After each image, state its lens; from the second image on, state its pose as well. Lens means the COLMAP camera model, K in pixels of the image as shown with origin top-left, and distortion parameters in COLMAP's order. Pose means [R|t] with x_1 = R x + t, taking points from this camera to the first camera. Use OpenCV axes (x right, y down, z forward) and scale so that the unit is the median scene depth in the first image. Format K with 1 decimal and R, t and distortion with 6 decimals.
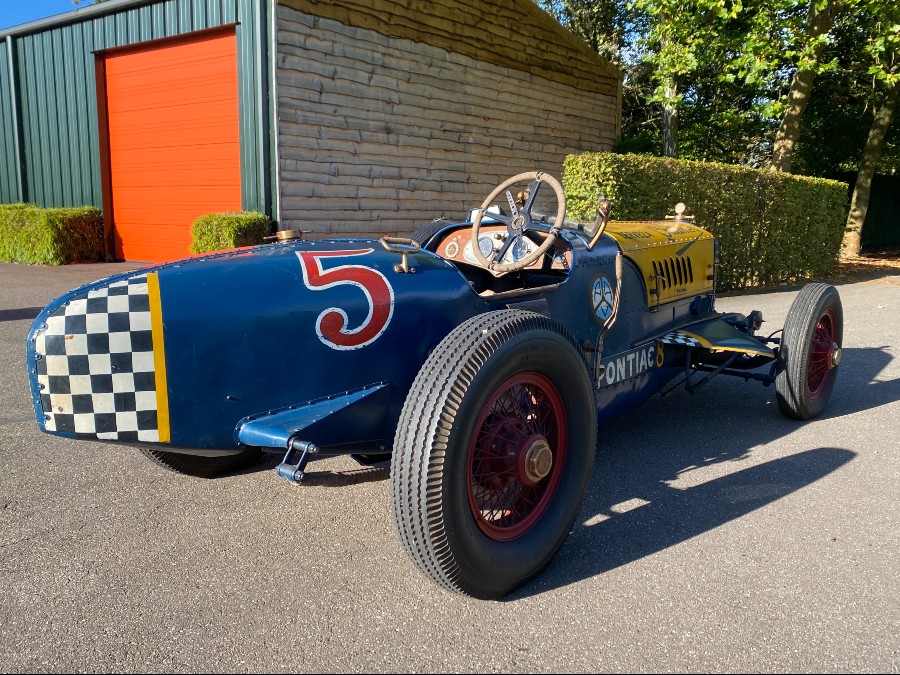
lens RADIAL K [[812.1, 0, 461.6], [0, 812.1, 340.2], [0, 0, 1]] dist [0.102393, -0.211300]
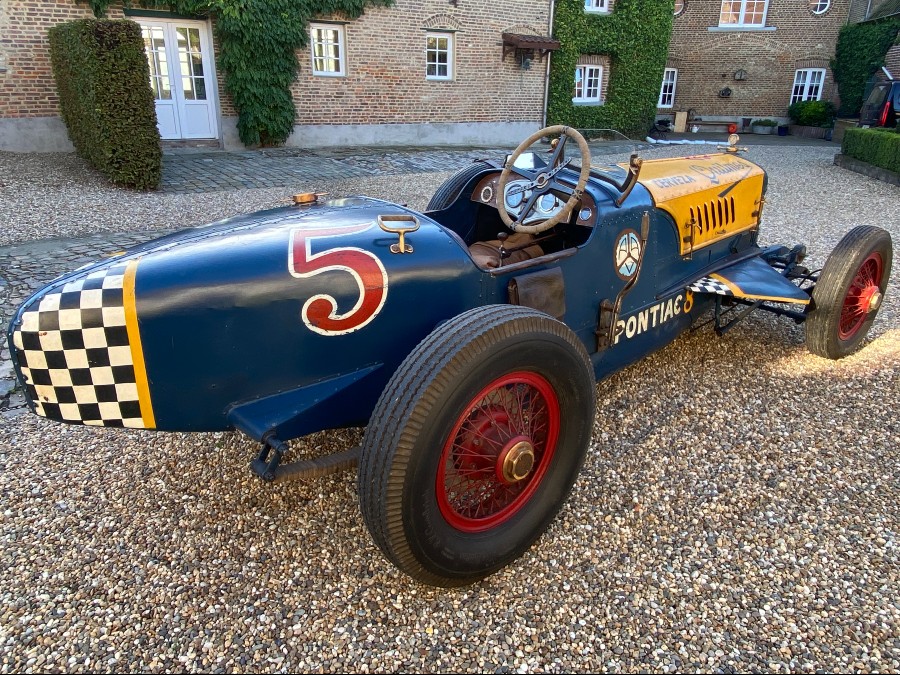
lens RADIAL K [[627.7, 0, 454.3], [0, 627.7, 324.6], [0, 0, 1]] dist [0.075824, -0.078529]
pose [[0.986660, 0.056535, -0.152660, 0.121493], [-0.027079, 0.981692, 0.188541, -0.153220], [0.160525, -0.181892, 0.970127, 0.280743]]
